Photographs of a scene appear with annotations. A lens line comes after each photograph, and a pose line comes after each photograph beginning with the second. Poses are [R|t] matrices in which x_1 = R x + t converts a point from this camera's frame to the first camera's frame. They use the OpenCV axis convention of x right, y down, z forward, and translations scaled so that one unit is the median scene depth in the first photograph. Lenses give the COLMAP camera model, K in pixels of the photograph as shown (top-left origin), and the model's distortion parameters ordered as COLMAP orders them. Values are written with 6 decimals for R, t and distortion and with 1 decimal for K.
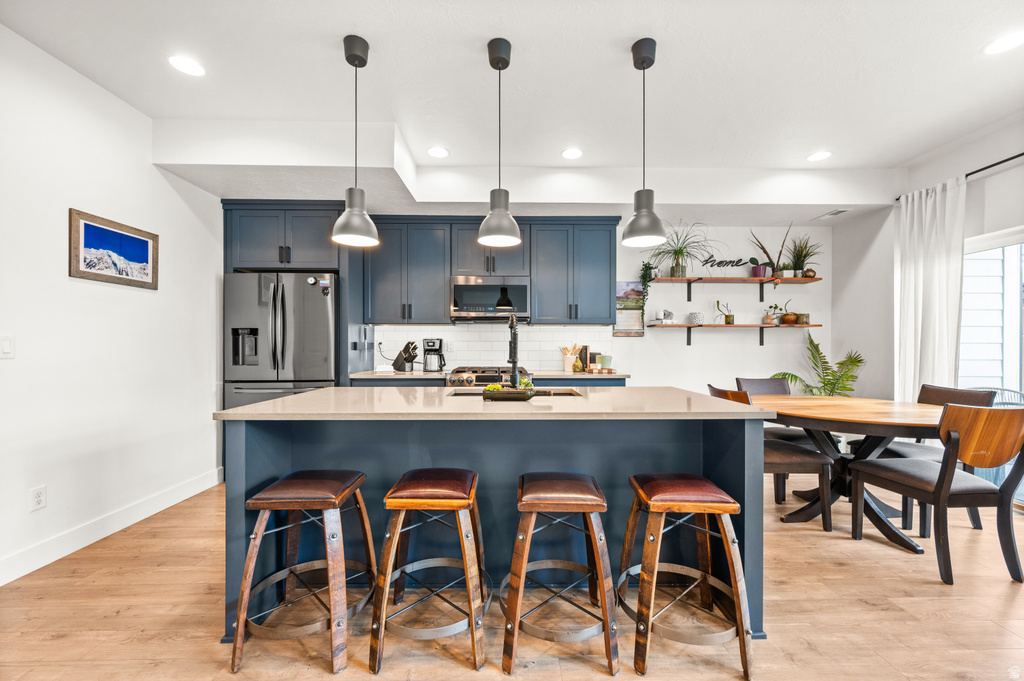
lens RADIAL K [[406.9, 0, 514.3], [0, 406.9, 346.5], [0, 0, 1]] dist [-0.001675, -0.000179]
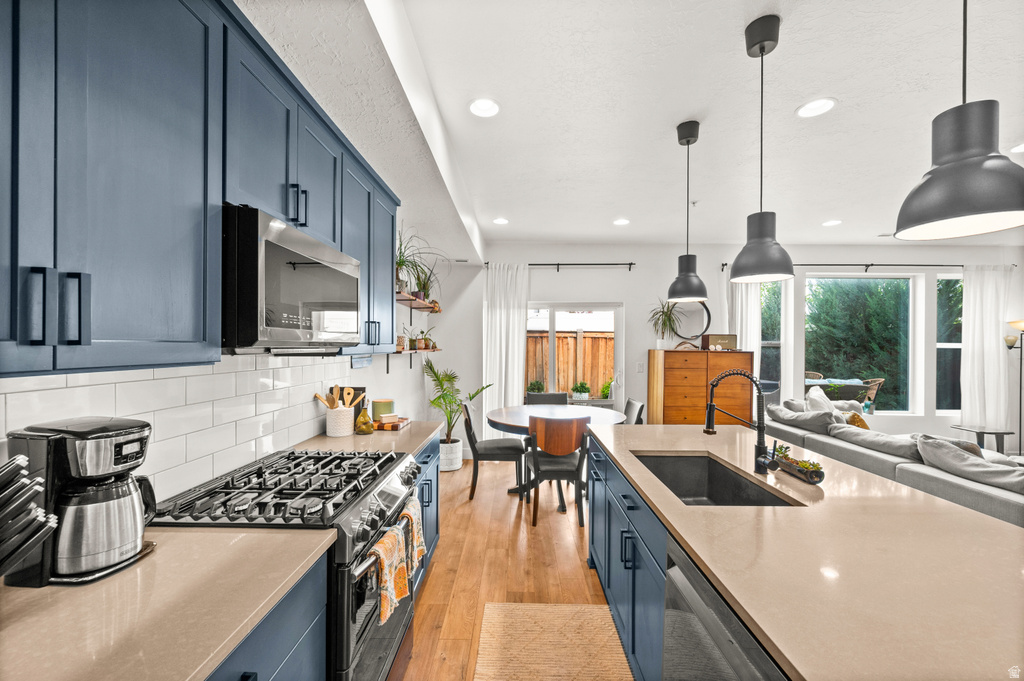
lens RADIAL K [[406.9, 0, 514.3], [0, 406.9, 346.5], [0, 0, 1]] dist [-0.001675, -0.000179]
pose [[0.034602, -0.003698, 0.999394, -0.427934], [-0.005504, 0.999977, 0.003890, -0.066705], [-0.999386, -0.005635, 0.034581, 0.741770]]
